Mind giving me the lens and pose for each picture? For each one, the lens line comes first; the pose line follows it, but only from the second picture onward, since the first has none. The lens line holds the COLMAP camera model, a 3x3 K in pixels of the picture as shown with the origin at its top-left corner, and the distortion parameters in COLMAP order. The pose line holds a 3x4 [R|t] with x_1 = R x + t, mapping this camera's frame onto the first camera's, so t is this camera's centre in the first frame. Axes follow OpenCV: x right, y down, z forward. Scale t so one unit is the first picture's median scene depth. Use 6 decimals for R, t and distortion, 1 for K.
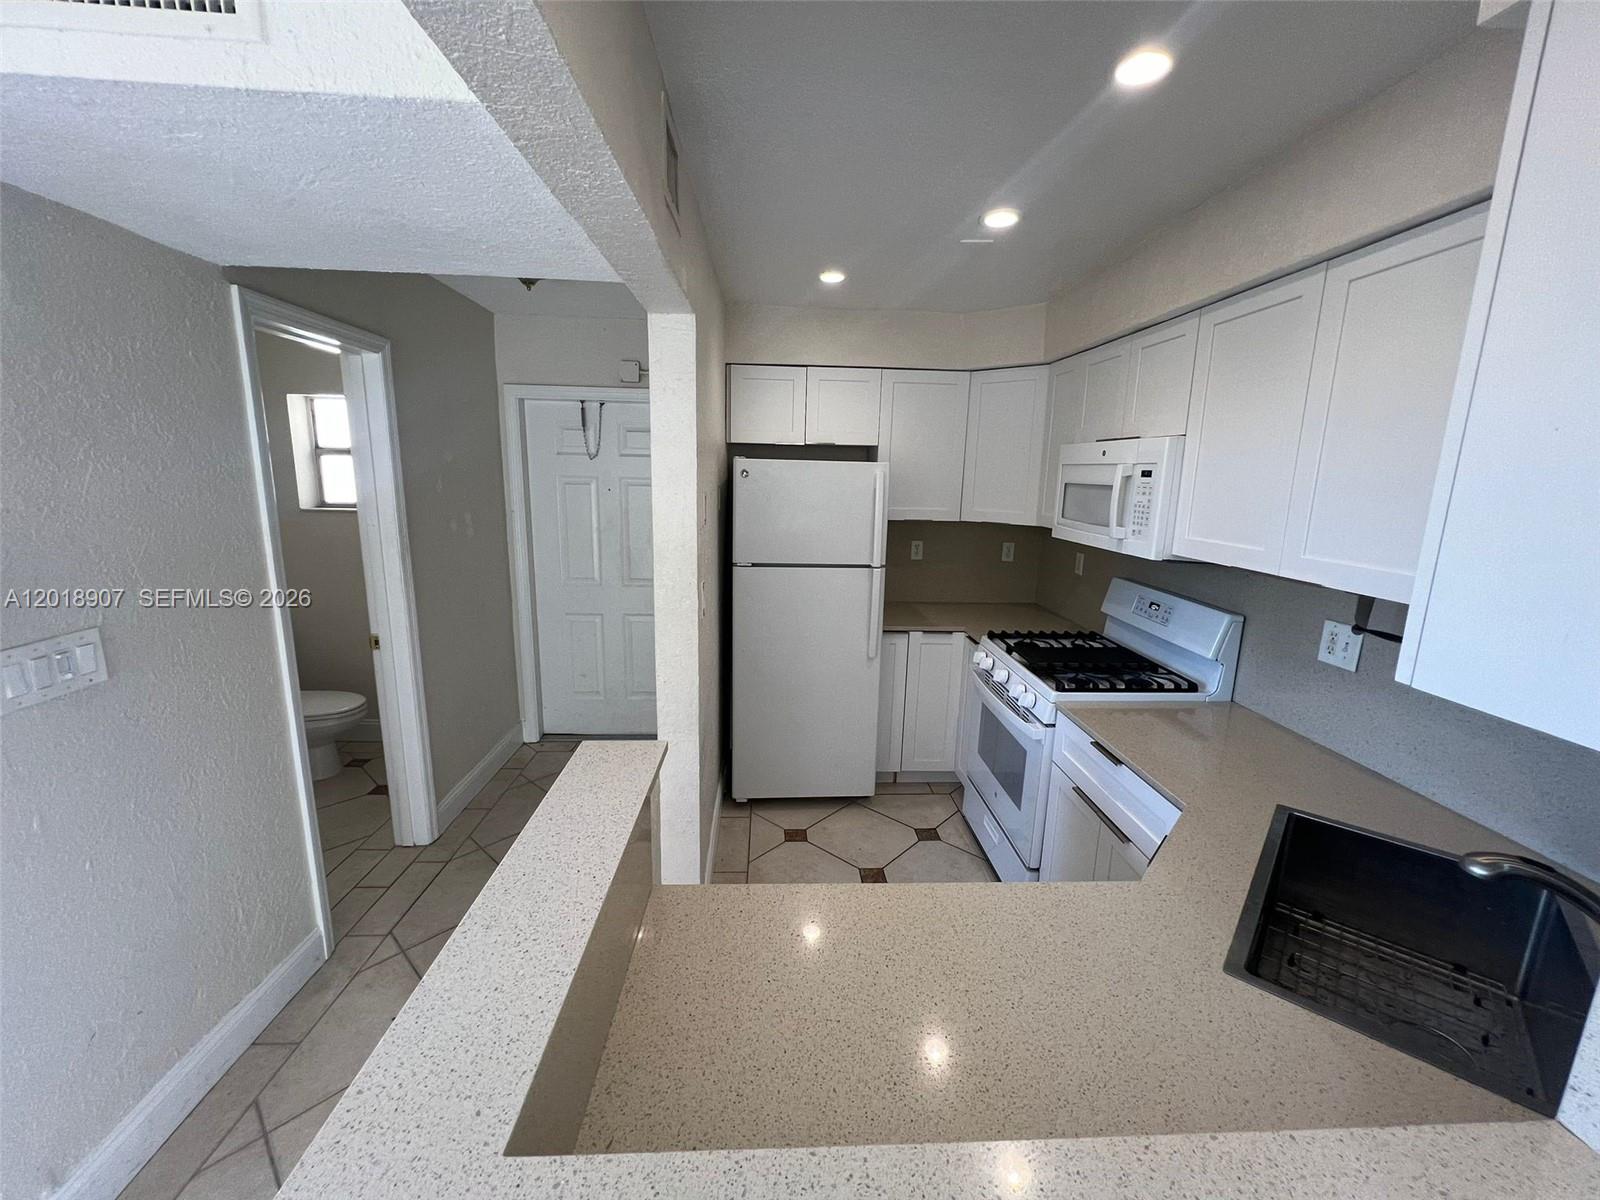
lens RADIAL K [[630.9, 0, 807.8], [0, 630.9, 597.7], [0, 0, 1]] dist [-0.002677, -0.000368]
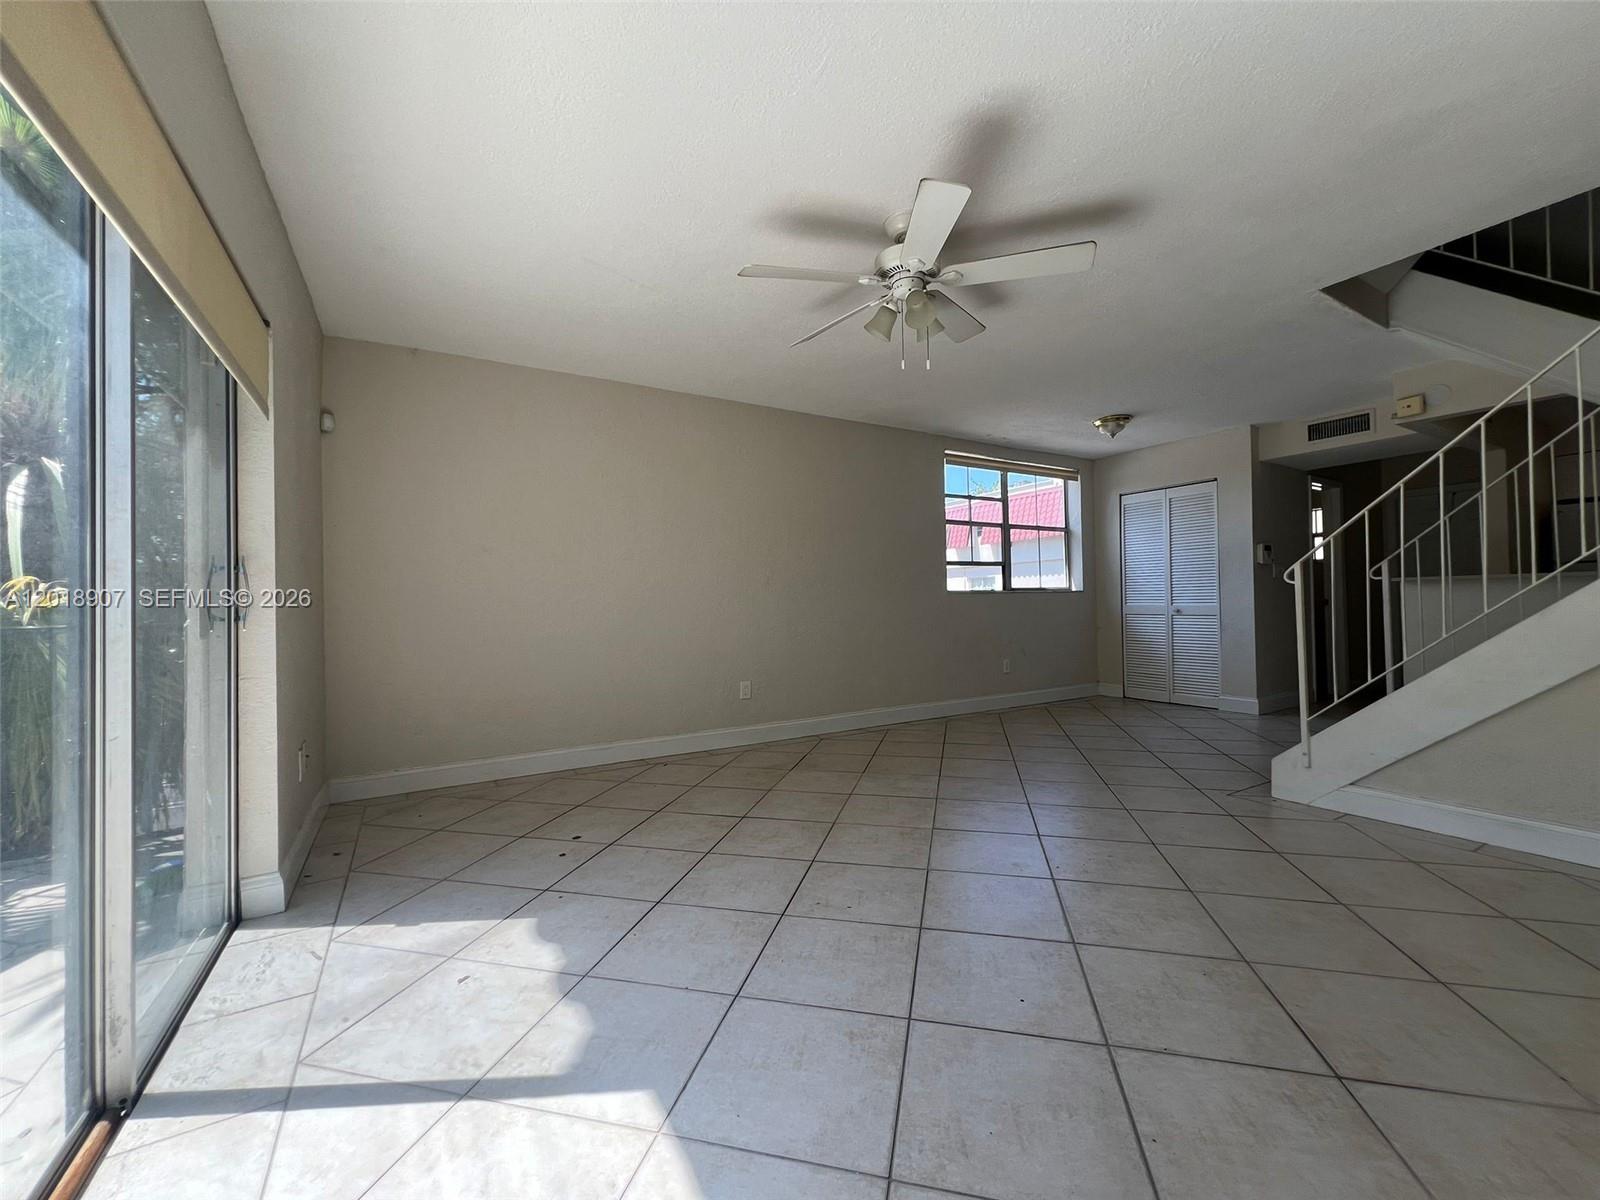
lens RADIAL K [[630.9, 0, 807.8], [0, 630.9, 597.7], [0, 0, 1]] dist [-0.002677, -0.000368]
pose [[0.486466, -0.041812, -0.872699, 0.554936], [-0.128749, 0.984519, -0.118938, 0.693141], [0.864161, 0.170219, 0.473552, -2.133100]]
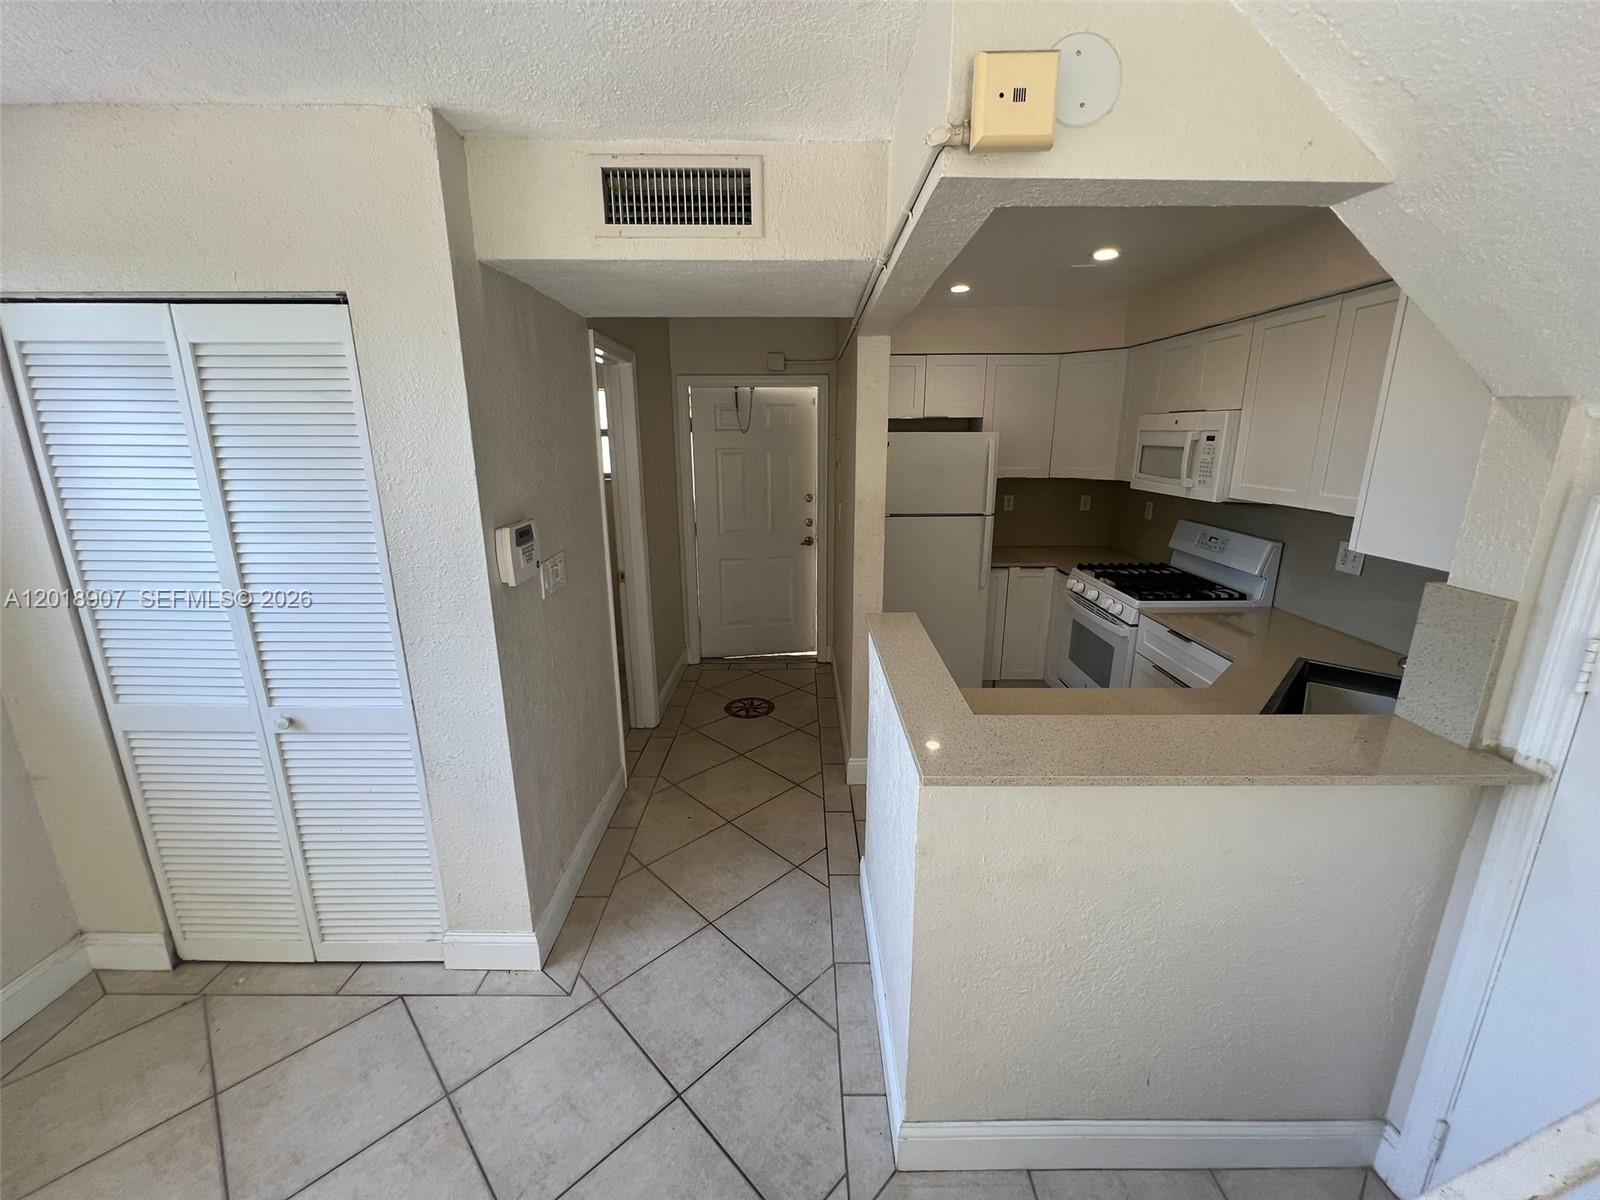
lens RADIAL K [[630.9, 0, 807.8], [0, 630.9, 597.7], [0, 0, 1]] dist [-0.002677, -0.000368]
pose [[0.998314, -0.011820, -0.056836, -0.233014], [0.015062, 0.998264, 0.056943, 0.050436], [0.056065, -0.057703, 0.996758, -0.382712]]
